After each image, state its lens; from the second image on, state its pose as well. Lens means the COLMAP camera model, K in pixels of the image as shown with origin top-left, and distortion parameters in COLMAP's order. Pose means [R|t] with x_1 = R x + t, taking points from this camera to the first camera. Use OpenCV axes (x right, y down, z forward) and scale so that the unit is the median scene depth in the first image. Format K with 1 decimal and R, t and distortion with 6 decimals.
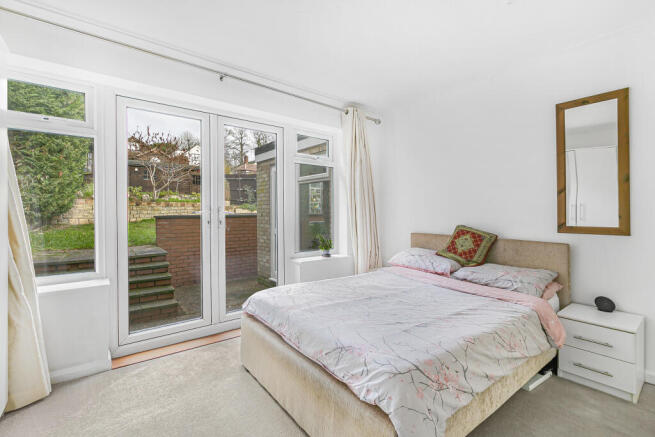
lens RADIAL K [[295.2, 0, 327.6], [0, 295.2, 212.9], [0, 0, 1]] dist [0.022907, 0.000173]
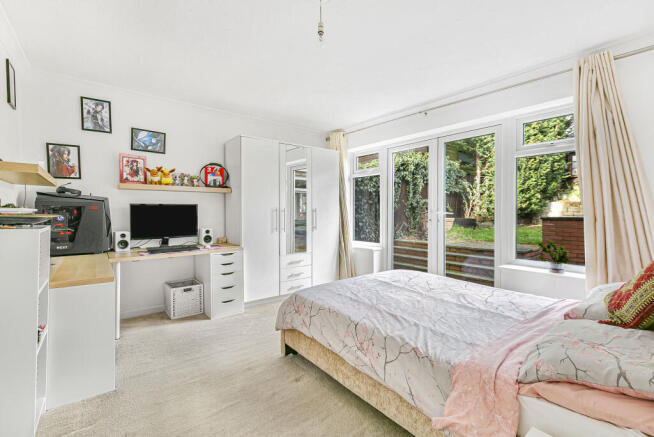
lens RADIAL K [[294.7, 0, 327.4], [0, 294.7, 215.0], [0, 0, 1]] dist [0.022907, 0.000173]
pose [[0.007117, 0.007442, -0.999947, 1.004282], [-0.007659, 0.999943, 0.007387, 0.001818], [0.999945, 0.007606, 0.007173, 0.550673]]
